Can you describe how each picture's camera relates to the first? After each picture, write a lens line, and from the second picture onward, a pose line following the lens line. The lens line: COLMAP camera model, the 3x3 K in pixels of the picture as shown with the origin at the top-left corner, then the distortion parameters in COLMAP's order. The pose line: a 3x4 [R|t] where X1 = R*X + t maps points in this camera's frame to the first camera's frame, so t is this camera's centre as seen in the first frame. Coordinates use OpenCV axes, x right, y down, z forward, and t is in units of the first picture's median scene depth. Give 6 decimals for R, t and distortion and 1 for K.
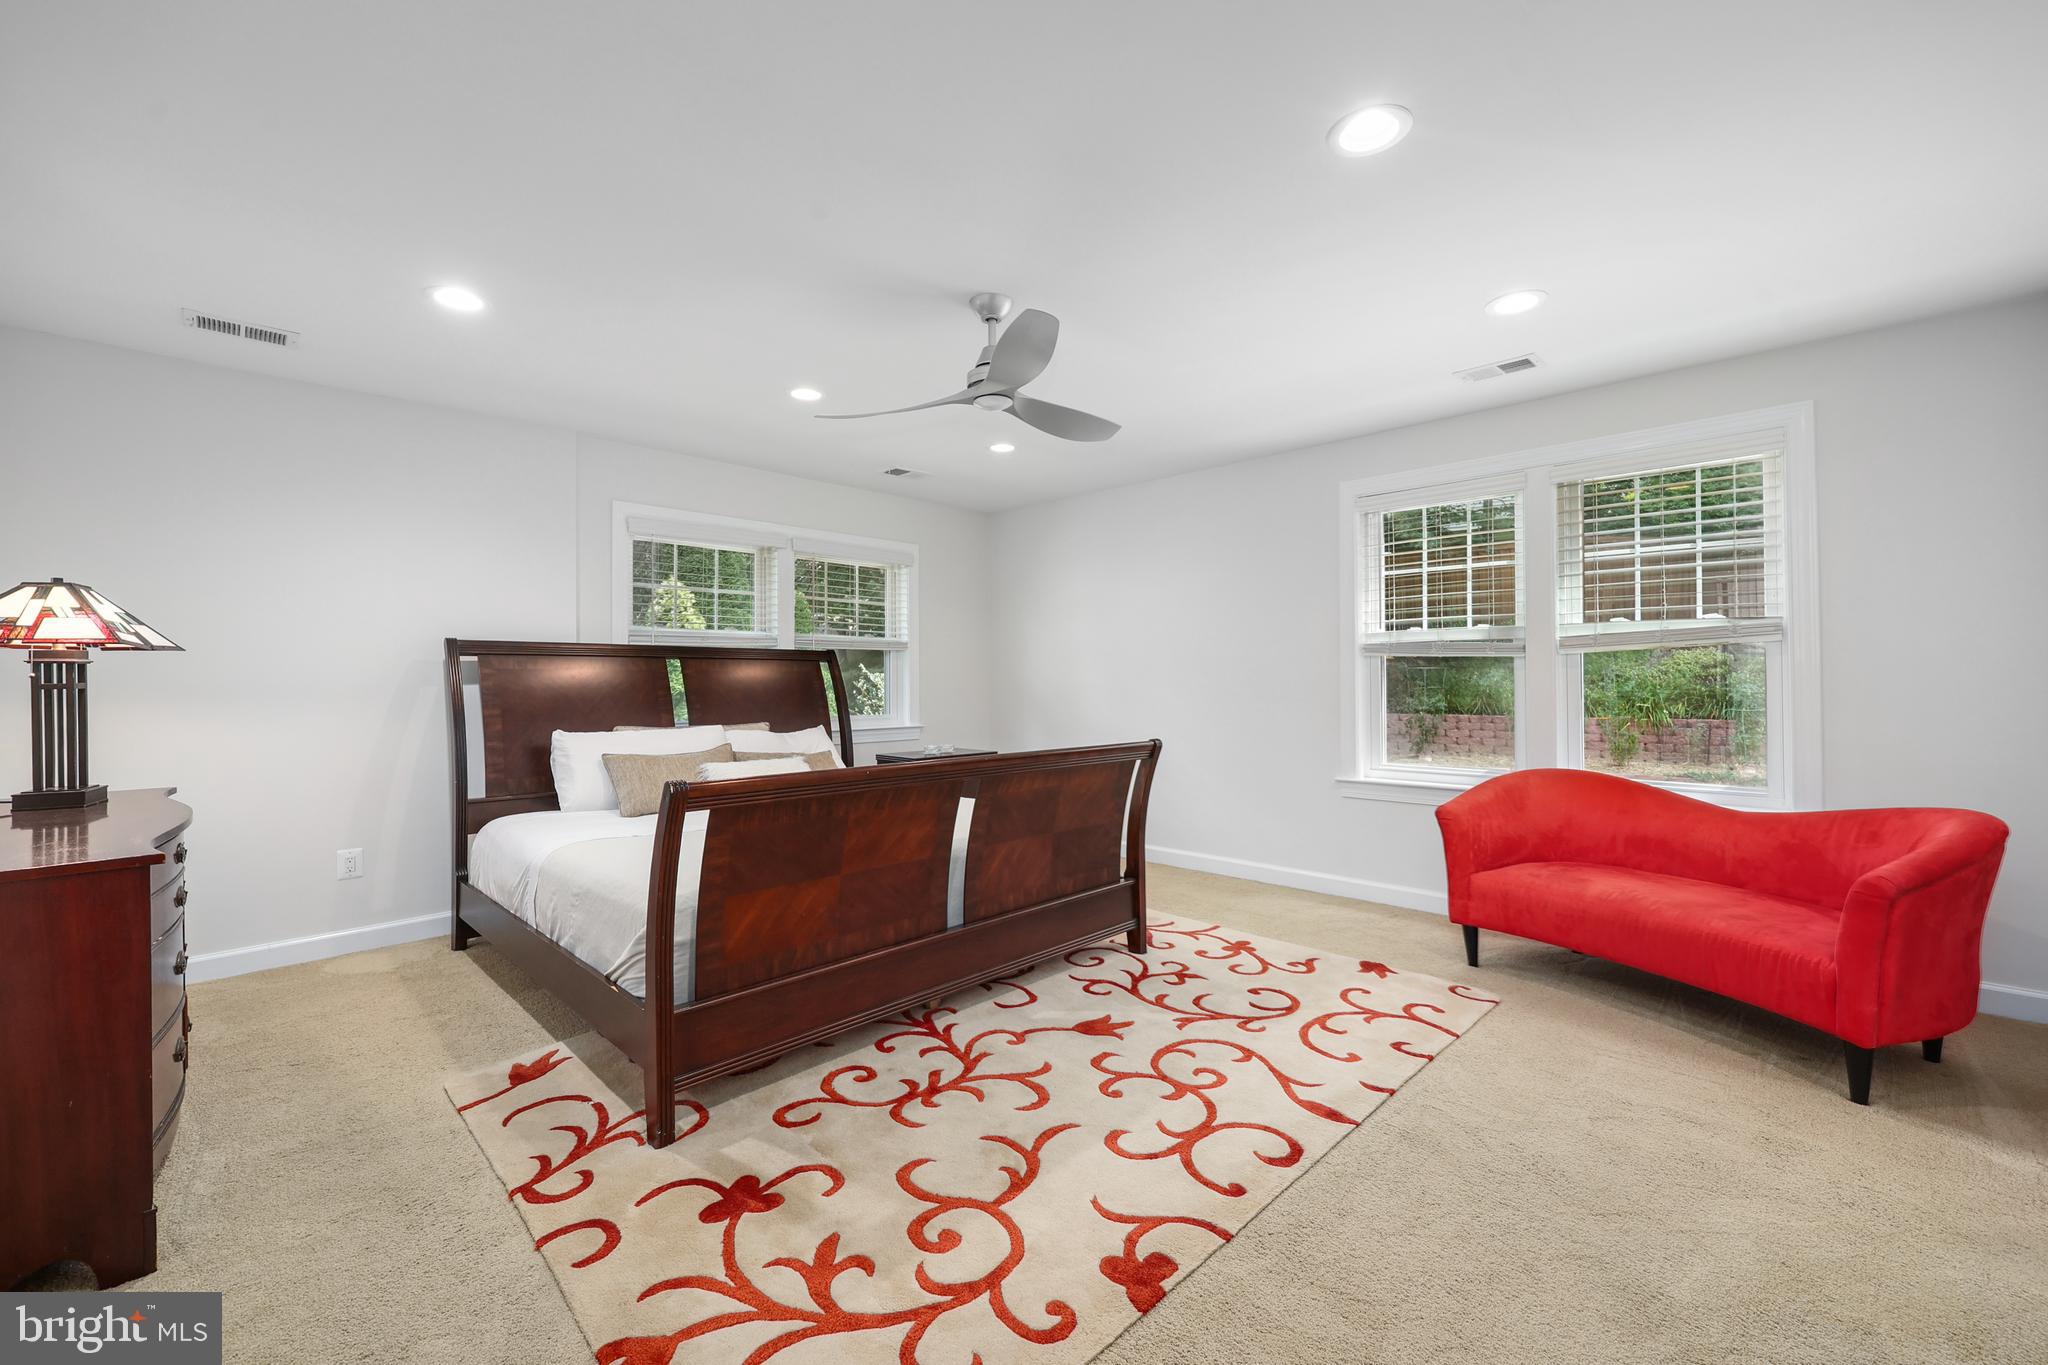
lens RADIAL K [[834.6, 0, 1026.2], [0, 834.6, 662.9], [0, 0, 1]] dist [0.001620, 0.000223]
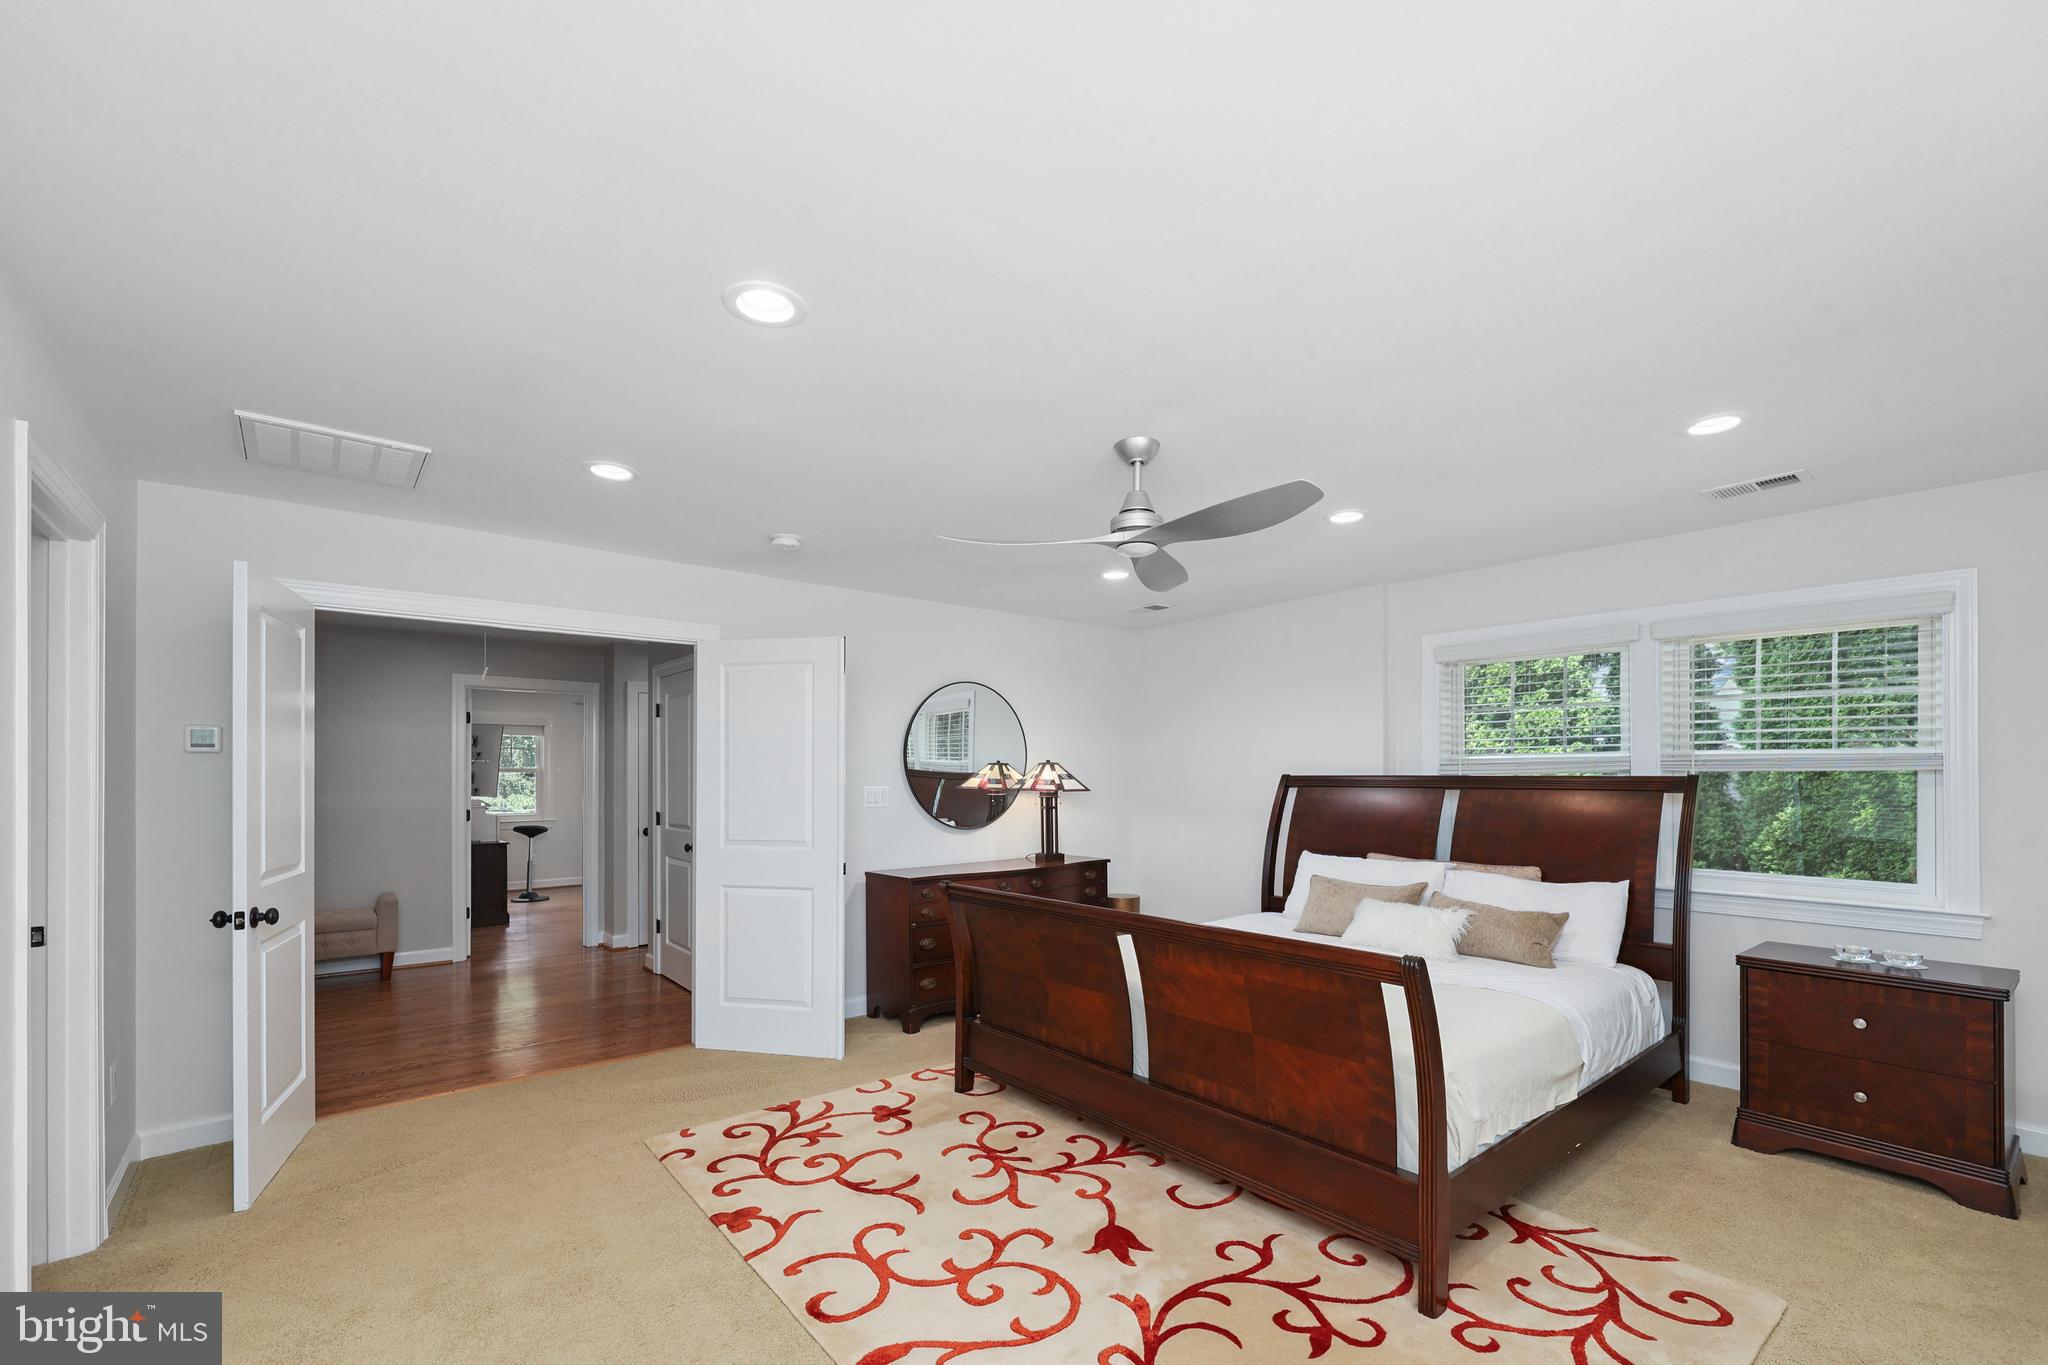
lens RADIAL K [[856.0, 0, 1031.3], [0, 856.0, 777.2], [0, 0, 1]] dist [-0.000154, -0.000002]
pose [[-0.090977, 0.006139, -0.995834, 1.073859], [0.020270, 0.999785, 0.004311, -0.060253], [0.995647, -0.019793, -0.091082, 1.092136]]
